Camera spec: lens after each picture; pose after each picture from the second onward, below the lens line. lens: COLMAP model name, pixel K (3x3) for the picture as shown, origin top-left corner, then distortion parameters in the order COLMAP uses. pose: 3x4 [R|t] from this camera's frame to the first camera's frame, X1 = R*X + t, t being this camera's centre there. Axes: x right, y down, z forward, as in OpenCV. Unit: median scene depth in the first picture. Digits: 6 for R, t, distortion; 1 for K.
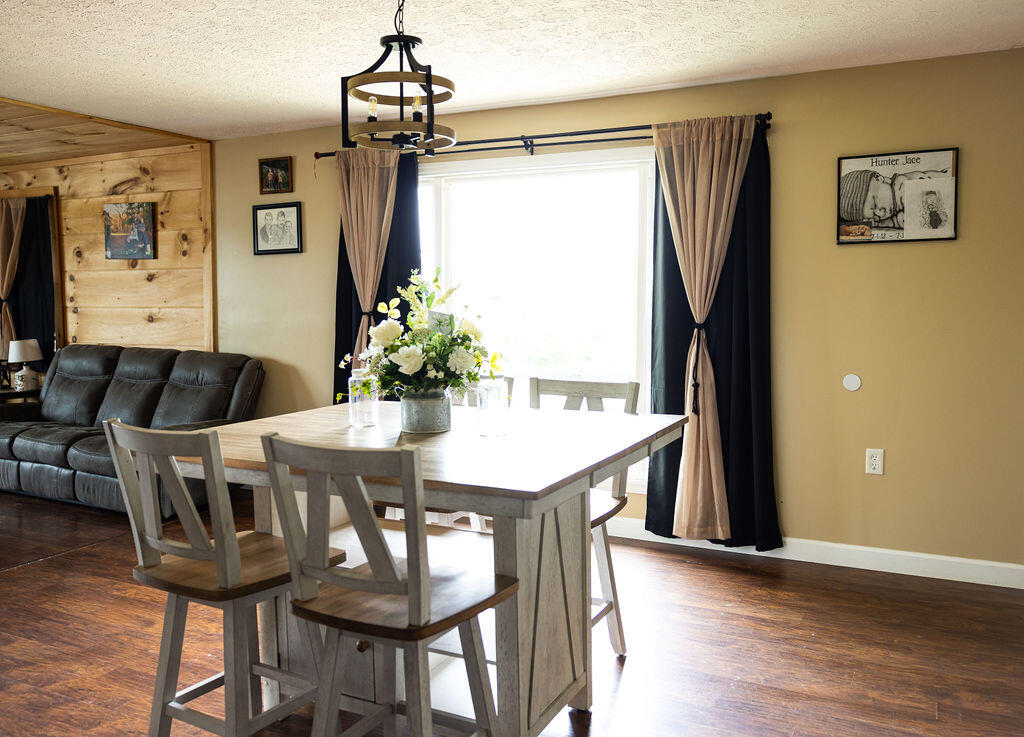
lens RADIAL K [[849.0, 0, 528.5], [0, 849.0, 368.2], [0, 0, 1]] dist [-0.009487, 0.009501]
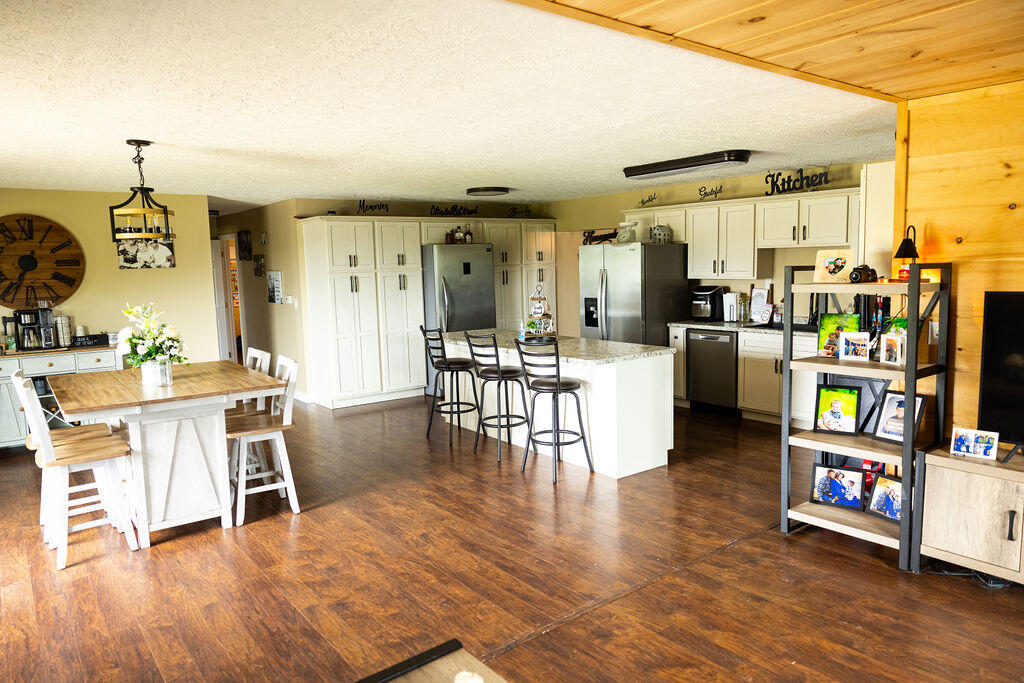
lens RADIAL K [[681.6, 0, 512.0], [0, 681.6, 341.5], [0, 0, 1]] dist [0.003646, 0.002491]
pose [[-0.898447, -0.028186, 0.438176, -0.995636], [0.059900, 0.980740, 0.185906, -0.169654], [-0.434977, 0.193273, -0.879455, 1.278489]]
